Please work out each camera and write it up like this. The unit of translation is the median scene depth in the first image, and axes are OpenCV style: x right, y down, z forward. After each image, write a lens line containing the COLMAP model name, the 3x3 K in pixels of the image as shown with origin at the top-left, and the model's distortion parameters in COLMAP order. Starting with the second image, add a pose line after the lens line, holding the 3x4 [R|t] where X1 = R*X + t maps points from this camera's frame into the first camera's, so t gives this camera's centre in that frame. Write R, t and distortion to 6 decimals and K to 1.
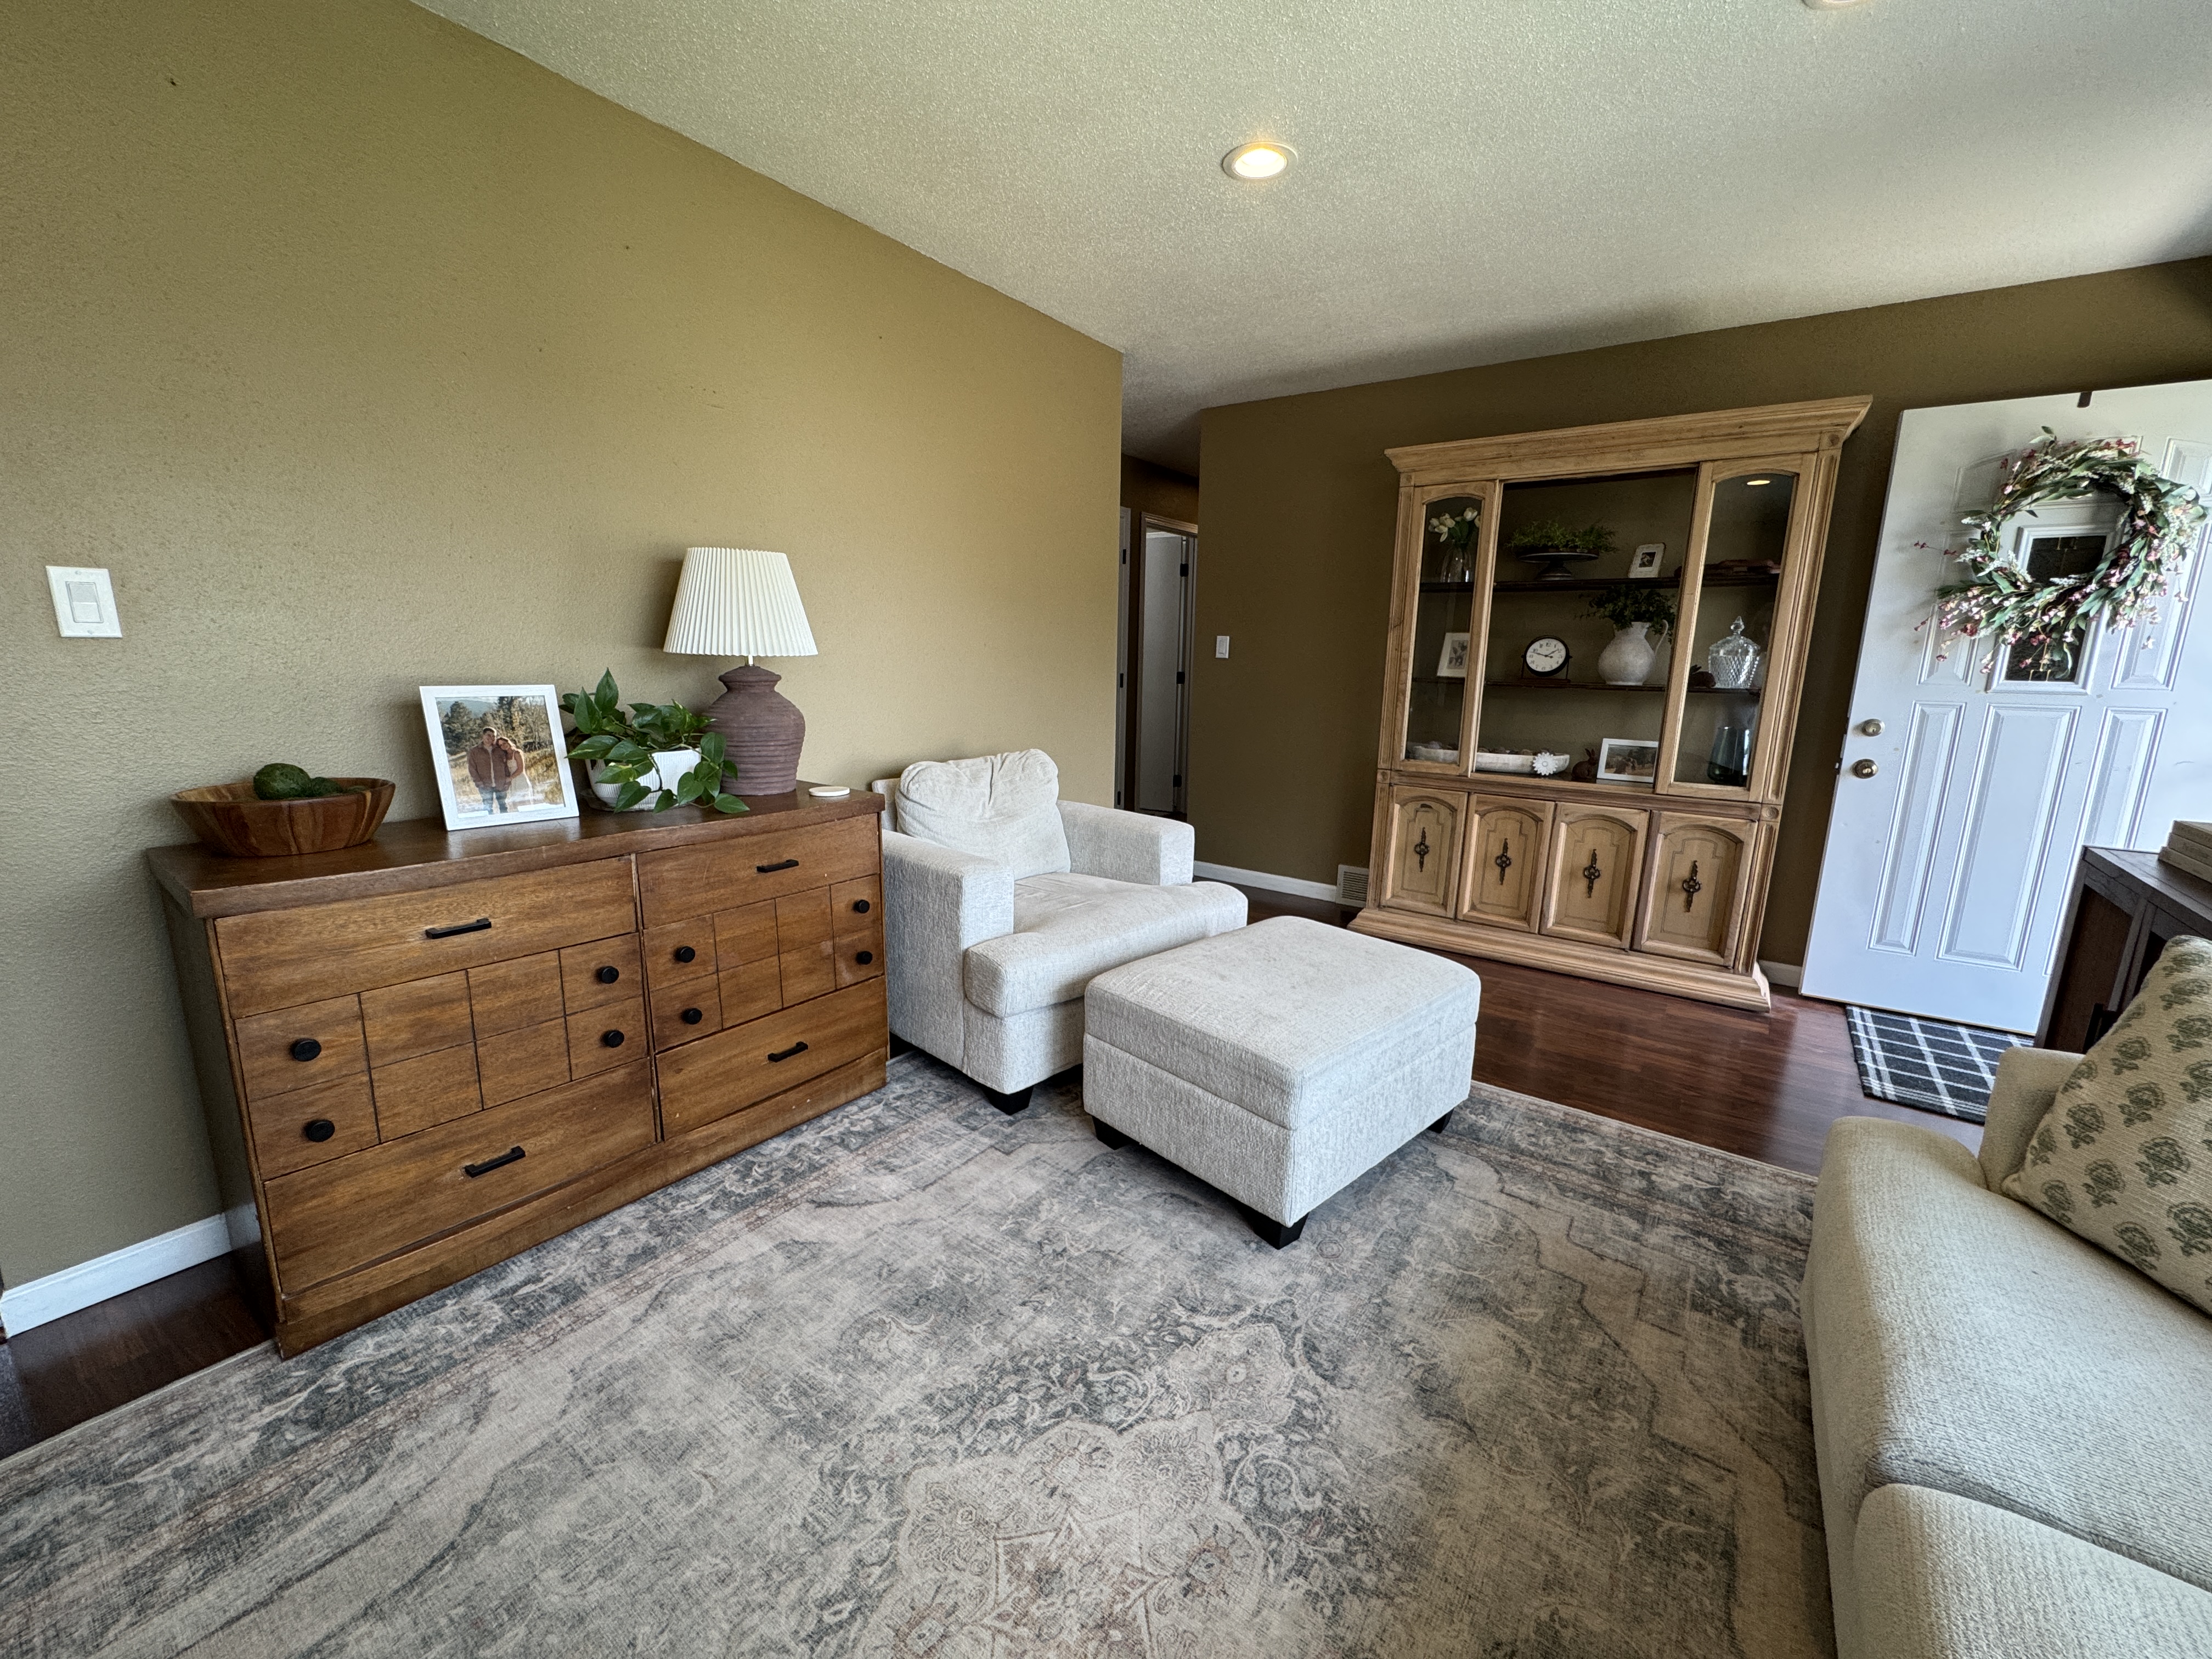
lens RADIAL K [[884.1, 0, 1107.6], [0, 884.1, 834.8], [0, 0, 1]] dist [-0.004957, 0.000571]
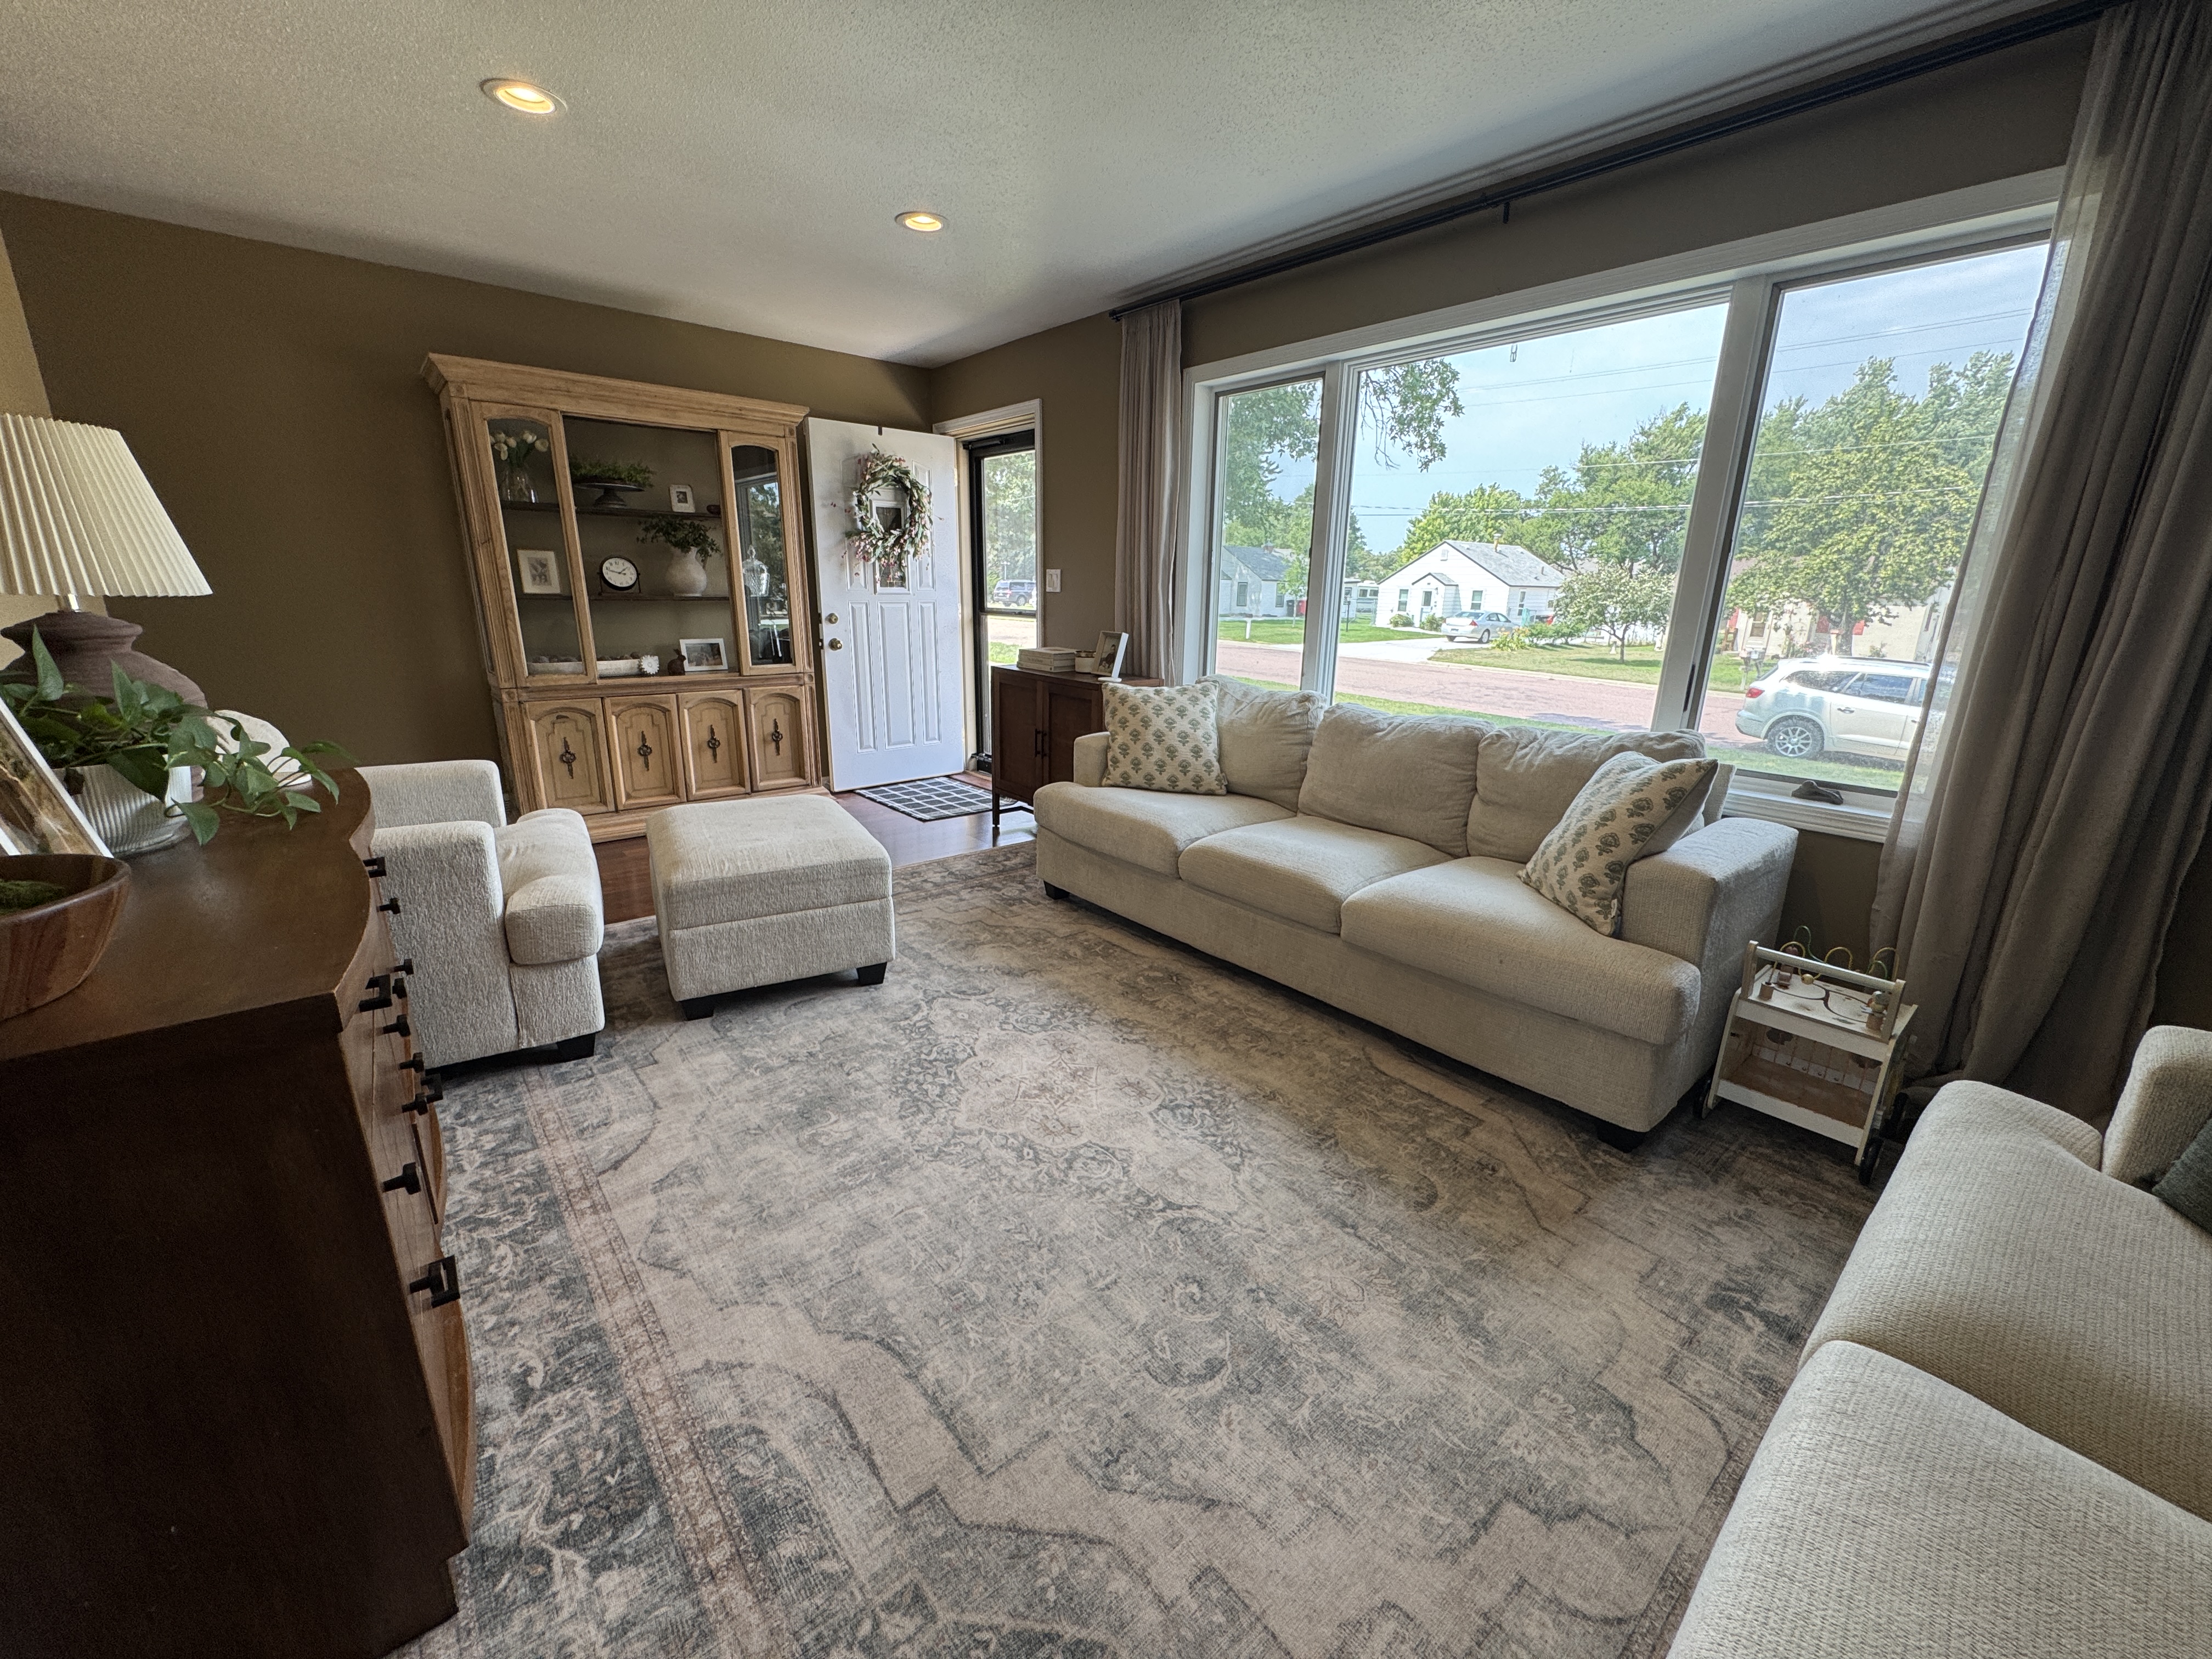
lens RADIAL K [[884.1, 0, 1112.3], [0, 884.1, 835.5], [0, 0, 1]] dist [-0.004957, 0.000571]
pose [[0.233169, -0.281918, 0.930674, -0.683930], [0.180908, 0.952922, 0.243333, -0.046197], [-0.955460, 0.111629, 0.273193, 0.114557]]
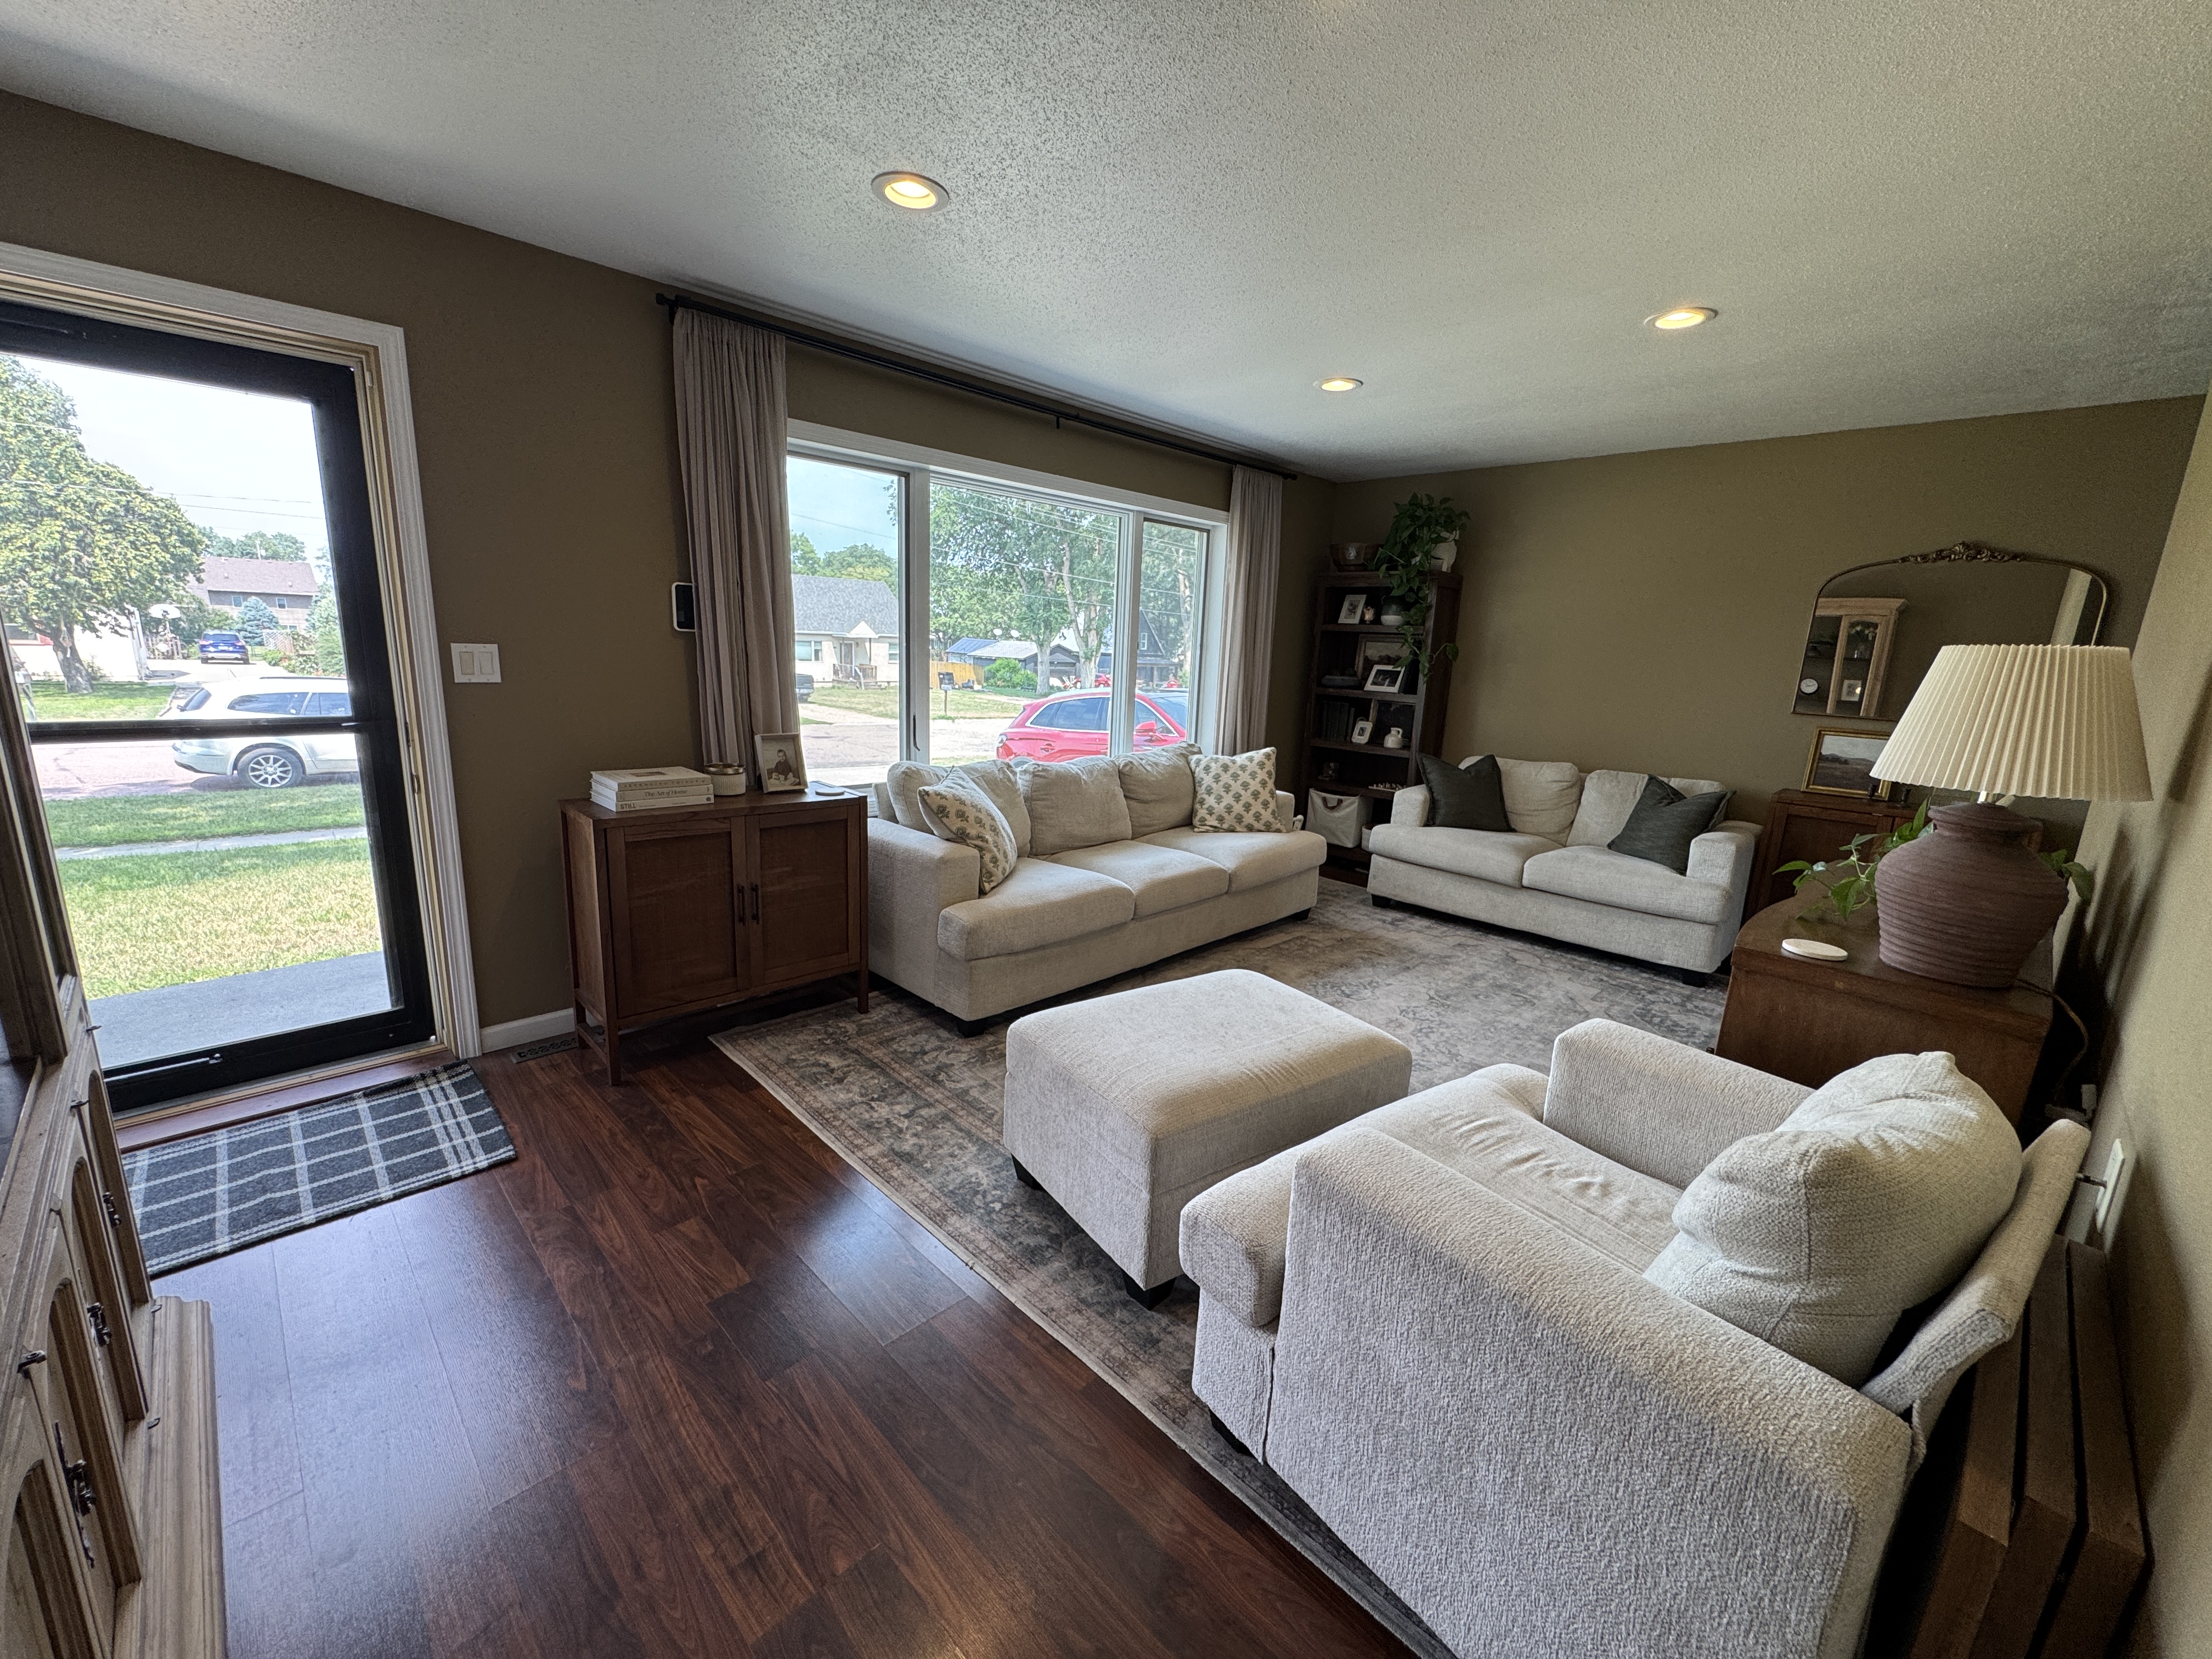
lens RADIAL K [[884.1, 0, 1098.3], [0, 884.1, 832.5], [0, 0, 1]] dist [-0.004957, 0.000571]
pose [[-0.985458, -0.095840, 0.140308, 0.164312], [-0.031447, 0.914353, 0.403696, -0.350736], [-0.166982, 0.393413, -0.904070, 1.420885]]
